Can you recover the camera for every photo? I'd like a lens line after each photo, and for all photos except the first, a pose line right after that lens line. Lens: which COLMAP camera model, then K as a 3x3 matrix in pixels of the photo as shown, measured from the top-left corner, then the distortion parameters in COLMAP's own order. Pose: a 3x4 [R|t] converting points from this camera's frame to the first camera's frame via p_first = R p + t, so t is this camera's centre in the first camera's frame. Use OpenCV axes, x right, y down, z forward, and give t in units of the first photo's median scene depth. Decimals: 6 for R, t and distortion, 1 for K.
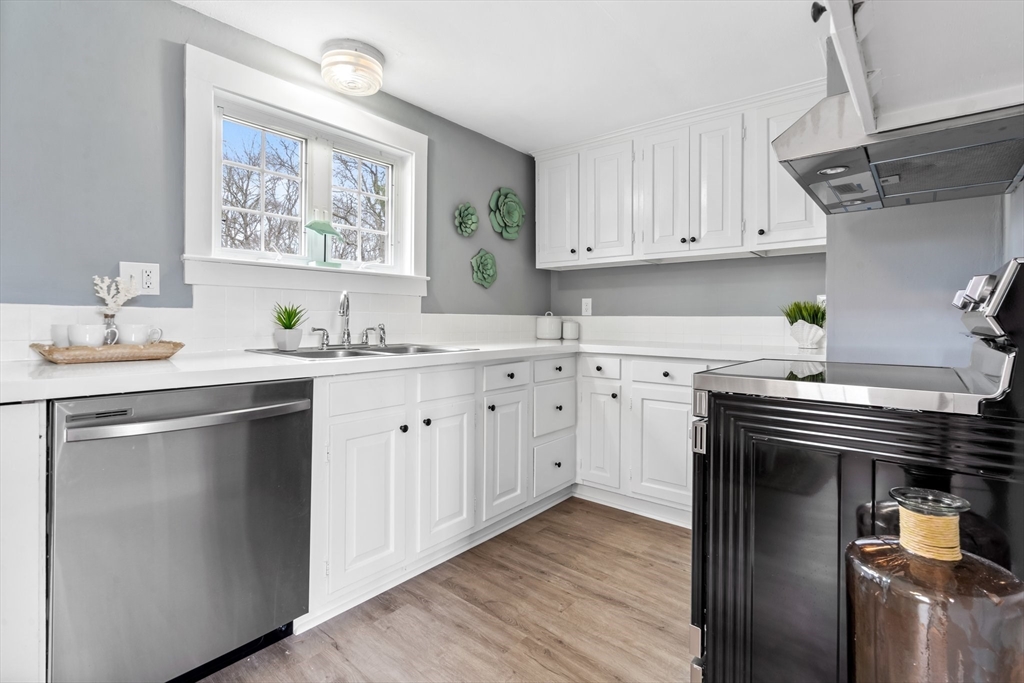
lens RADIAL K [[469.2, 0, 510.6], [0, 469.2, 324.3], [0, 0, 1]] dist [-0.014944, 0.000104]
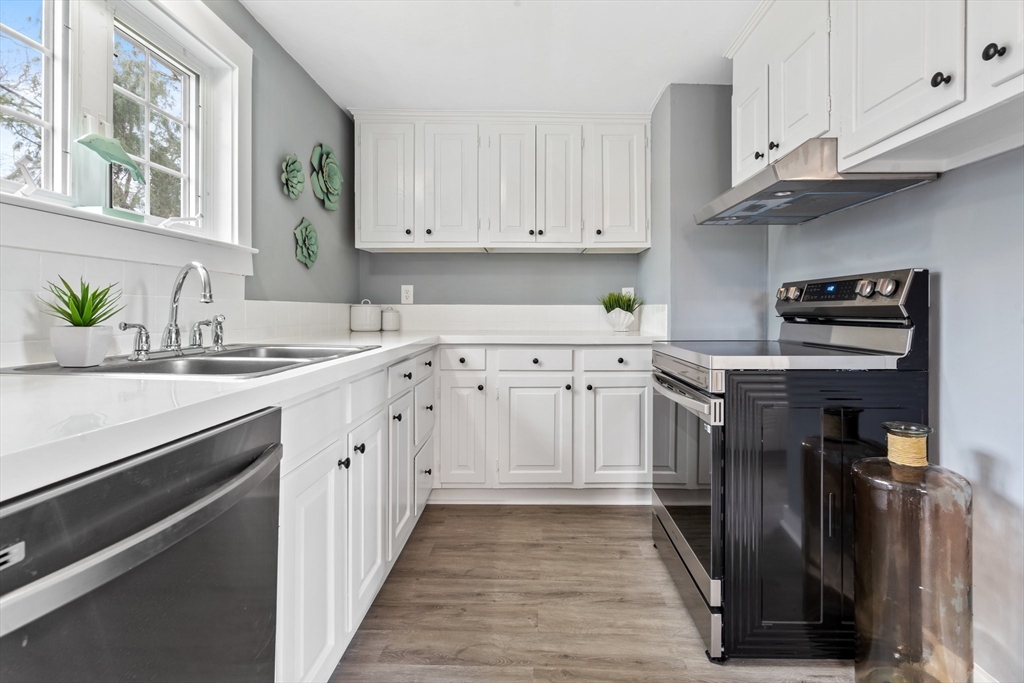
lens RADIAL K [[471.6, 0, 515.9], [0, 471.6, 315.2], [0, 0, 1]] dist [-0.017086, 0.000669]
pose [[0.774341, -0.010965, 0.632674, -0.362530], [0.008792, 0.999940, 0.006569, -0.001436], [-0.632708, 0.000476, 0.774391, 0.226837]]
